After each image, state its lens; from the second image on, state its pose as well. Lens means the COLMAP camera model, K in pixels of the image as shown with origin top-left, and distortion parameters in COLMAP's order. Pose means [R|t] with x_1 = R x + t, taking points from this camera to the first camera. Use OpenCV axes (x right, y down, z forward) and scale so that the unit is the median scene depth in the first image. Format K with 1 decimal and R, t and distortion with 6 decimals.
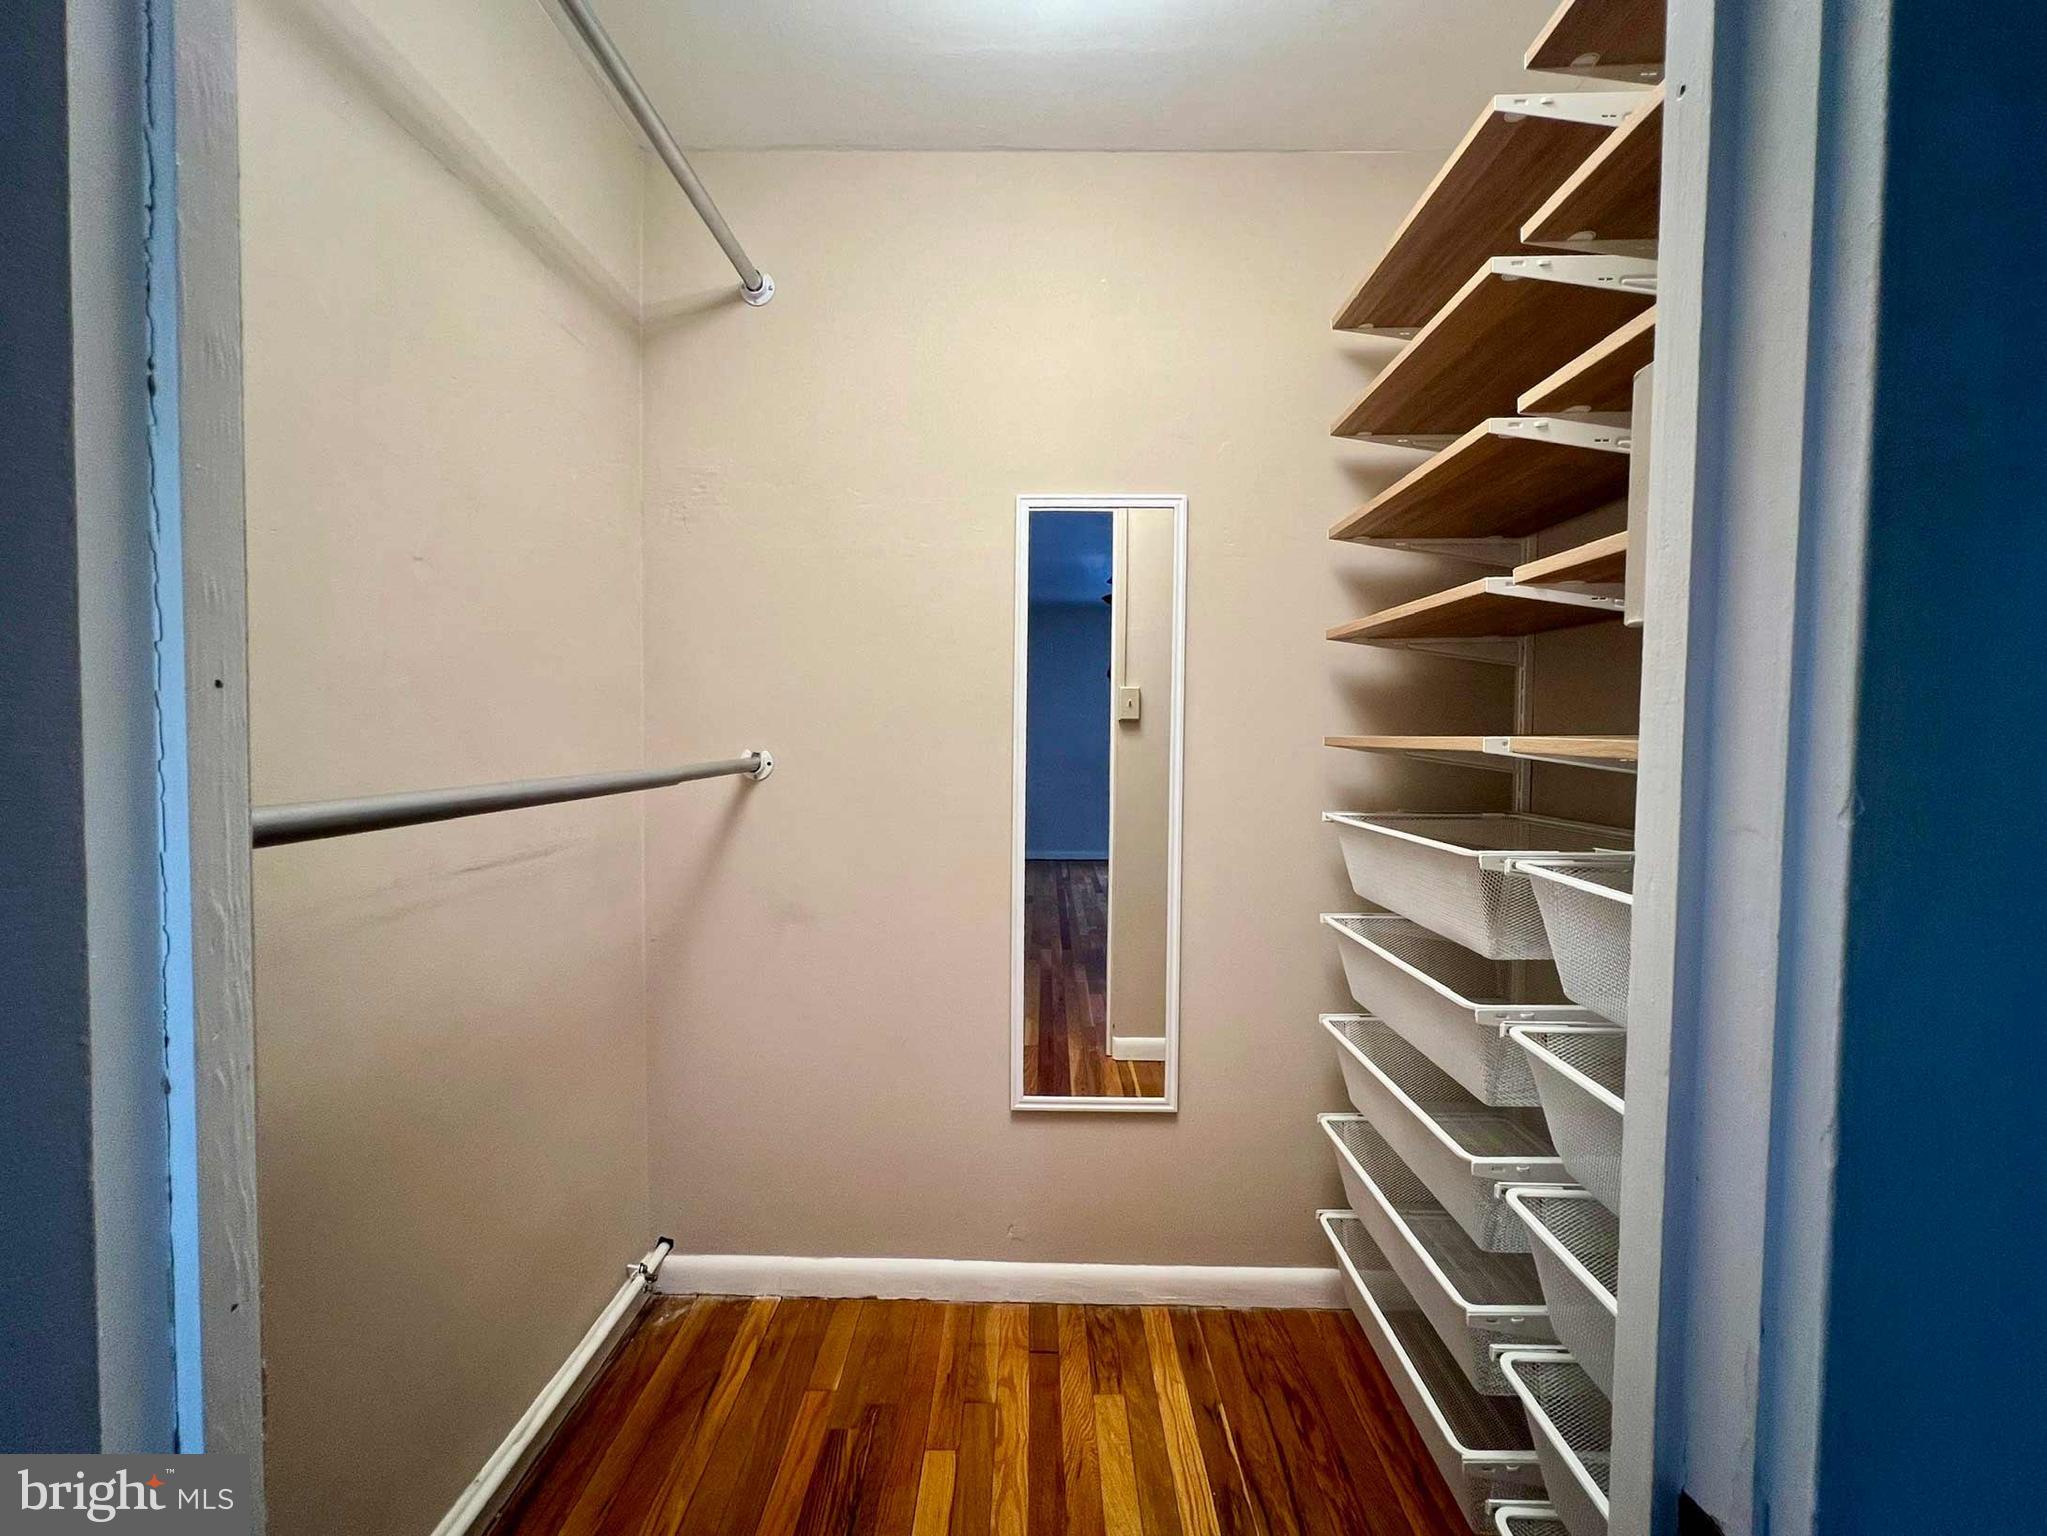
lens RADIAL K [[817.1, 0, 1014.5], [0, 817.1, 770.1], [0, 0, 1]] dist [0.001368, -0.000277]
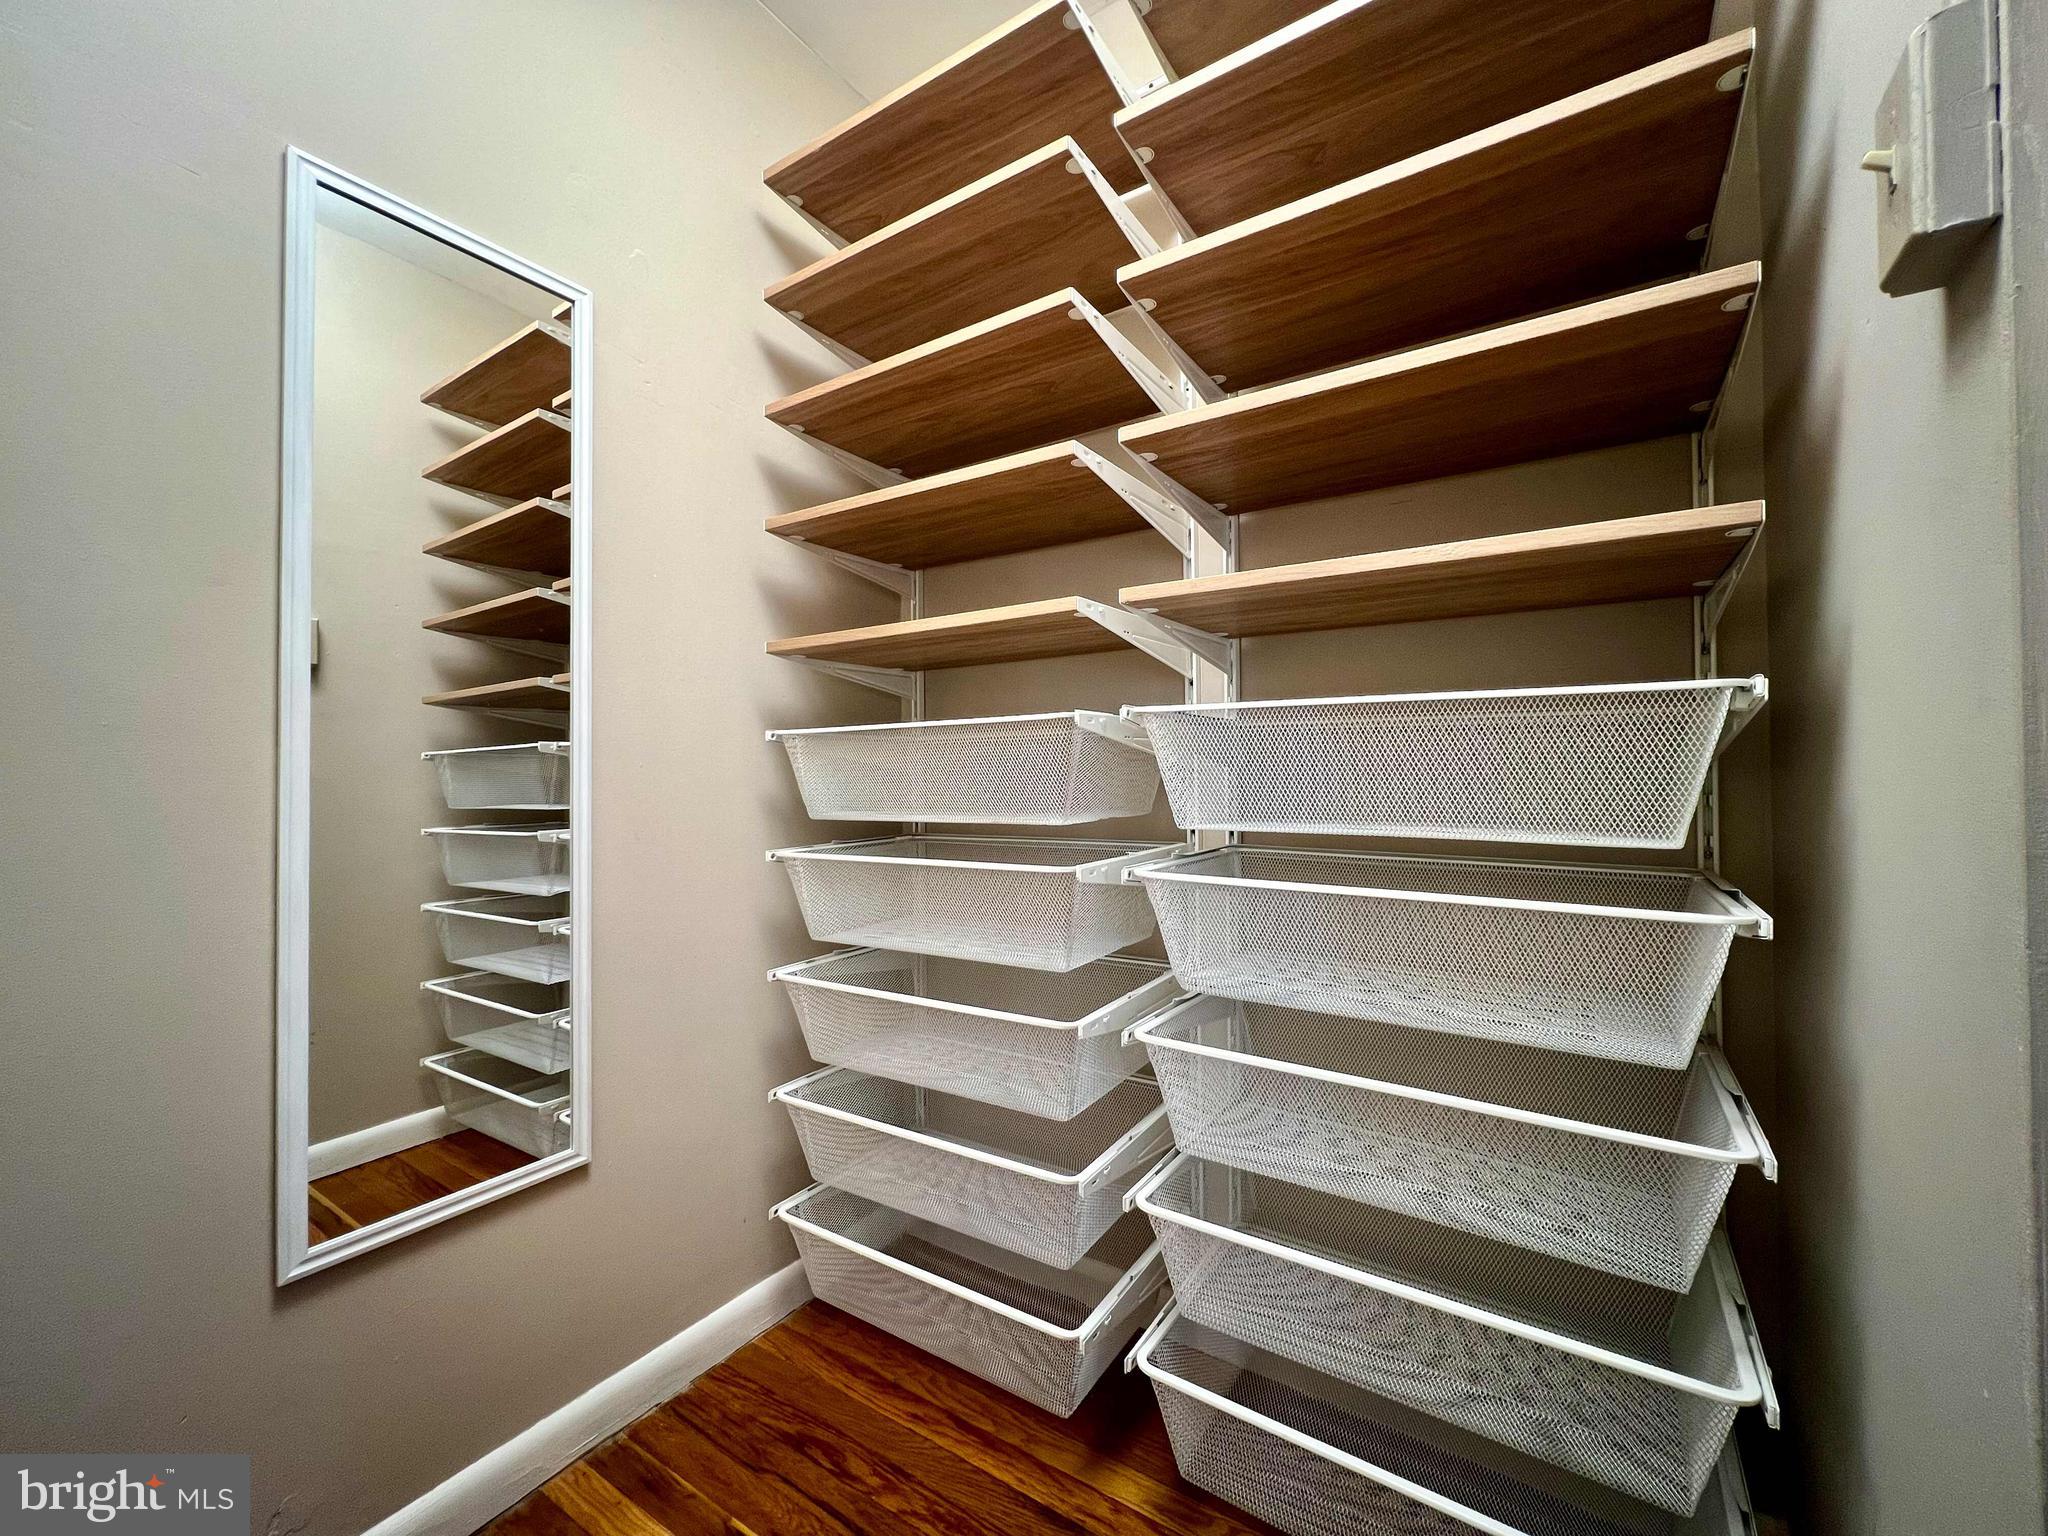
lens RADIAL K [[817.5, 0, 1014.1], [0, 817.5, 755.5], [0, 0, 1]] dist [0.001368, -0.000277]
pose [[0.557559, 0.004222, 0.830126, -0.189933], [0.037155, 0.998858, -0.030036, 0.114225], [-0.829305, 0.047590, 0.556766, 0.315077]]
